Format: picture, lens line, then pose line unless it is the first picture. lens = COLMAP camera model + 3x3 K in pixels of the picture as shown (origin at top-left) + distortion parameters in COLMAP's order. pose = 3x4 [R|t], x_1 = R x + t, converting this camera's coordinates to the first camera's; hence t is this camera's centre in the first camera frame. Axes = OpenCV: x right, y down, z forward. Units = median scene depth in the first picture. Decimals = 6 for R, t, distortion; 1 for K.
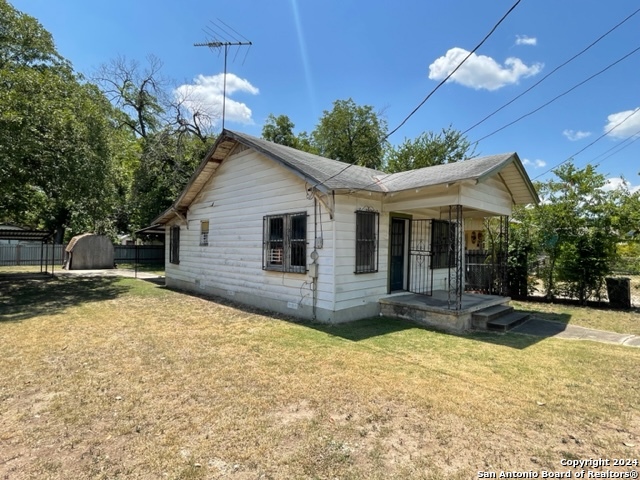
lens RADIAL K [[340.4, 0, 317.7], [0, 340.4, 240.8], [0, 0, 1]] dist [-0.010312, 0.010853]
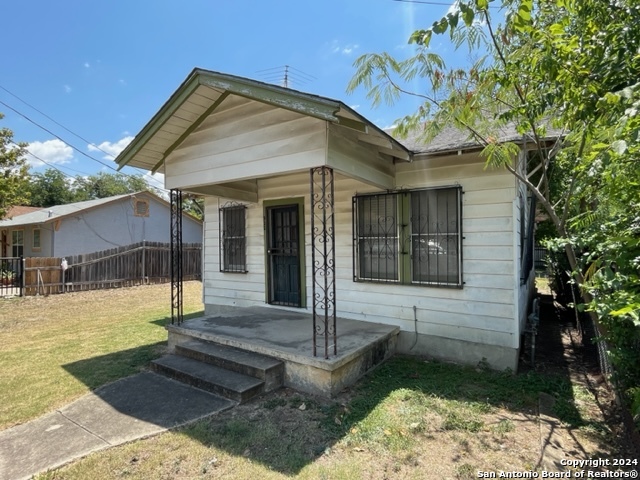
lens RADIAL K [[340.4, 0, 318.2], [0, 340.4, 241.0], [0, 0, 1]] dist [-0.010312, 0.010853]
pose [[0.214152, -0.027585, -0.976411, 0.822728], [0.014830, 0.999578, -0.024987, 0.025705], [0.976688, -0.009130, 0.214470, 0.764376]]
